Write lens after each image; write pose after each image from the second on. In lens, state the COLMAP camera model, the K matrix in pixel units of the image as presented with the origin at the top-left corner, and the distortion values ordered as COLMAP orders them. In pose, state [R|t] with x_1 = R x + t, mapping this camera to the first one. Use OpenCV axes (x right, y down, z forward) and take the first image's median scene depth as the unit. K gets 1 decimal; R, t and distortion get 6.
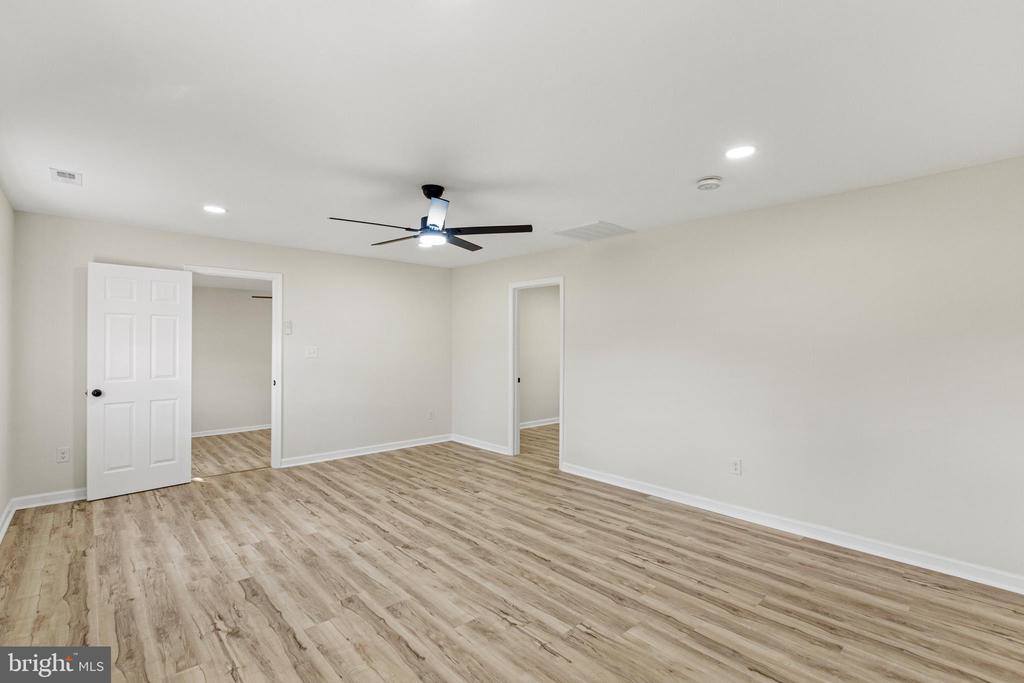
lens RADIAL K [[466.5, 0, 509.6], [0, 466.5, 342.0], [0, 0, 1]] dist [-0.010539, 0.000753]
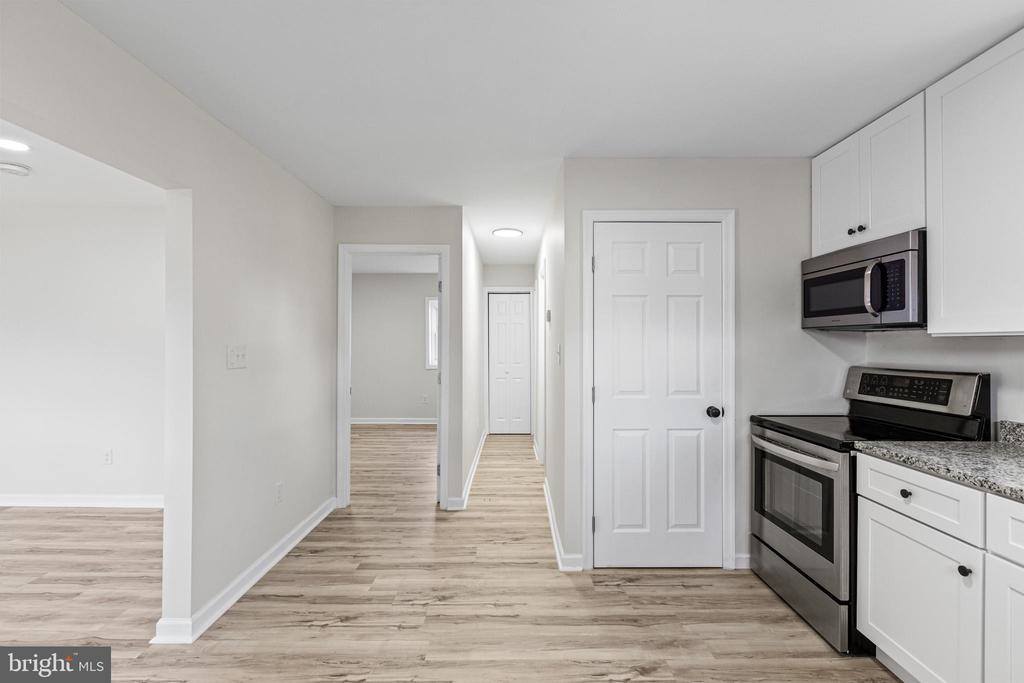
lens RADIAL K [[466.5, 0, 512.0], [0, 466.5, 340.4], [0, 0, 1]] dist [-0.010539, 0.000753]
pose [[0.680572, -0.001688, 0.732679, 0.418679], [-0.000196, 0.999997, 0.002485, 0.010680], [-0.732681, -0.001835, 0.680570, -0.411609]]
